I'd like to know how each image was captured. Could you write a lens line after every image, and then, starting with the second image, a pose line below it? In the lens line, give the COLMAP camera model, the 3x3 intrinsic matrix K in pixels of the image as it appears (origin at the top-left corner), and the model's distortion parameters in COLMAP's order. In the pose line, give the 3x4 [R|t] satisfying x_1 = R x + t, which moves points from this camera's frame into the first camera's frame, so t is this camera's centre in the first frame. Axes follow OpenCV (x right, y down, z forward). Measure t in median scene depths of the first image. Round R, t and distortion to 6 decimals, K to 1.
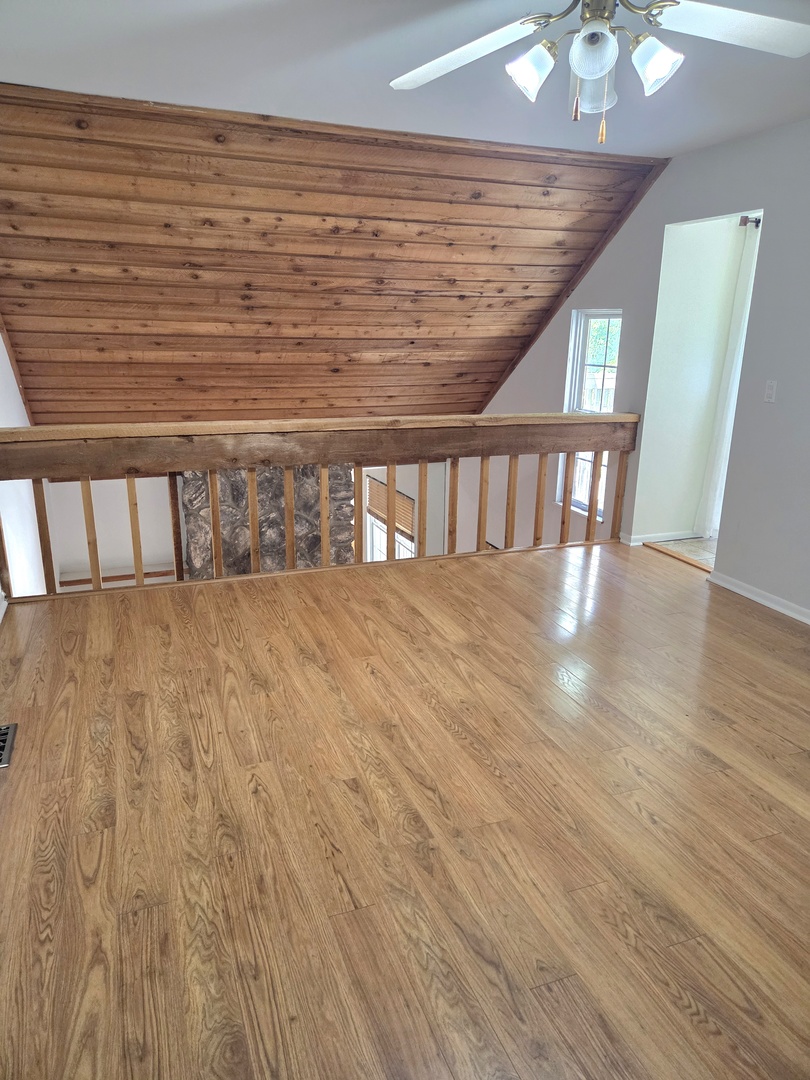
lens RADIAL K [[720.1, 0, 405.2], [0, 720.1, 545.1], [0, 0, 1]] dist [0.039421, -0.026165]
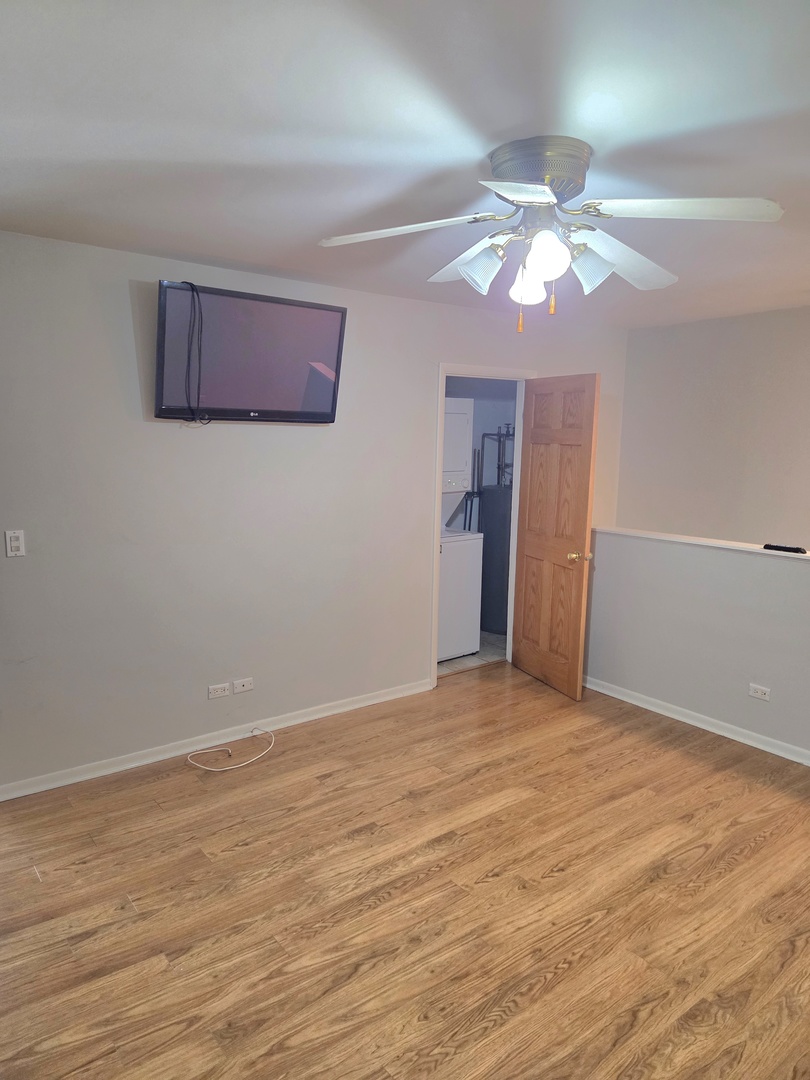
lens RADIAL K [[720.1, 0, 401.8], [0, 720.1, 542.0], [0, 0, 1]] dist [0.039421, -0.026165]
pose [[-0.276281, -0.160326, 0.947610, -0.566482], [0.255281, 0.938327, 0.233184, -0.428665], [-0.926553, 0.306331, -0.218314, 1.143573]]
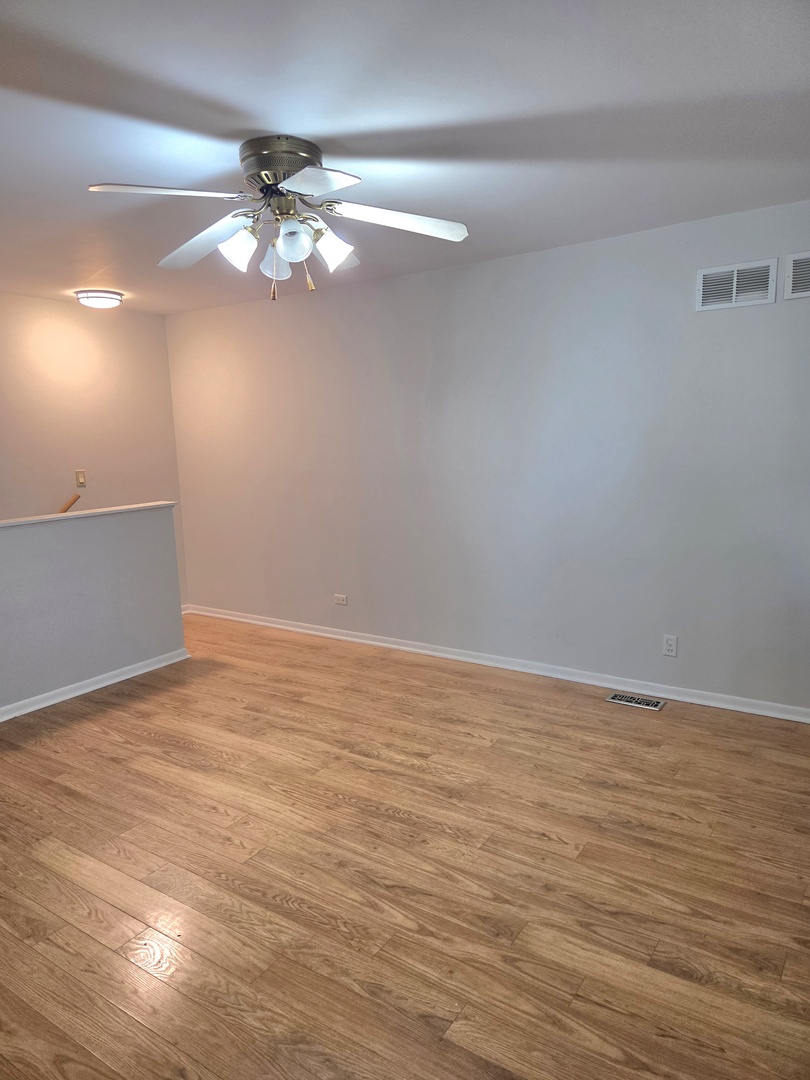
lens RADIAL K [[720.1, 0, 403.5], [0, 720.1, 547.7], [0, 0, 1]] dist [0.039421, -0.026165]
pose [[-0.829113, 0.102528, -0.549600, 0.622766], [-0.139212, 0.914218, 0.380558, -0.512711], [0.541472, 0.392037, -0.743717, 1.679325]]
